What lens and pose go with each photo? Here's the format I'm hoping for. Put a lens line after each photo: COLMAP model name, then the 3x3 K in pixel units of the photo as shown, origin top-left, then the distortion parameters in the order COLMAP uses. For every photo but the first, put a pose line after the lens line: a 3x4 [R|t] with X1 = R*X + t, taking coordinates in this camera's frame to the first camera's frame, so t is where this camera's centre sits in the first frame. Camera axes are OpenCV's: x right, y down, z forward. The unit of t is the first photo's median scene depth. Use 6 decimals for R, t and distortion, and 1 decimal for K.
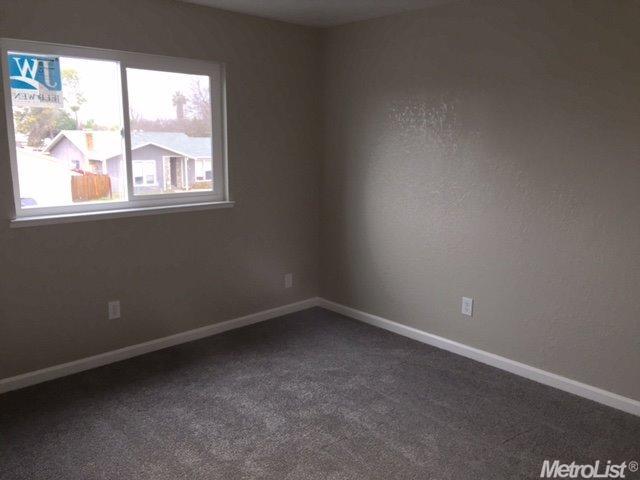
lens RADIAL K [[551.8, 0, 320.0], [0, 551.8, 240.0], [0, 0, 1]] dist [0.062780, -0.118765]
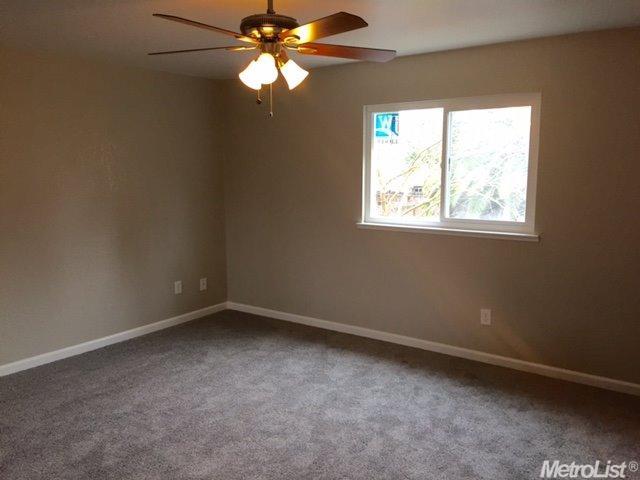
lens RADIAL K [[551.8, 0, 320.0], [0, 551.8, 240.0], [0, 0, 1]] dist [0.062780, -0.118765]
pose [[0.233216, 0.124847, -0.964377, 0.848900], [-0.171311, 0.981488, 0.085634, -0.098316], [0.957216, 0.145238, 0.250286, 0.503550]]
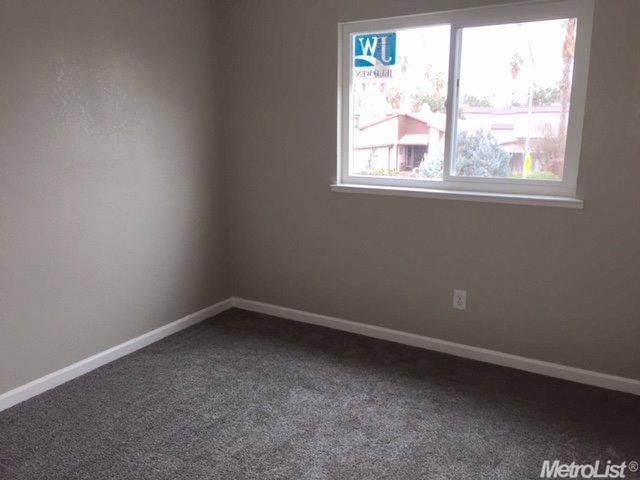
lens RADIAL K [[551.8, 0, 320.0], [0, 551.8, 240.0], [0, 0, 1]] dist [0.062780, -0.118765]
pose [[0.276746, 0.189160, -0.942141, 0.517540], [-0.166627, 0.975028, 0.146818, -0.084106], [0.946387, 0.116355, 0.301354, 0.614496]]
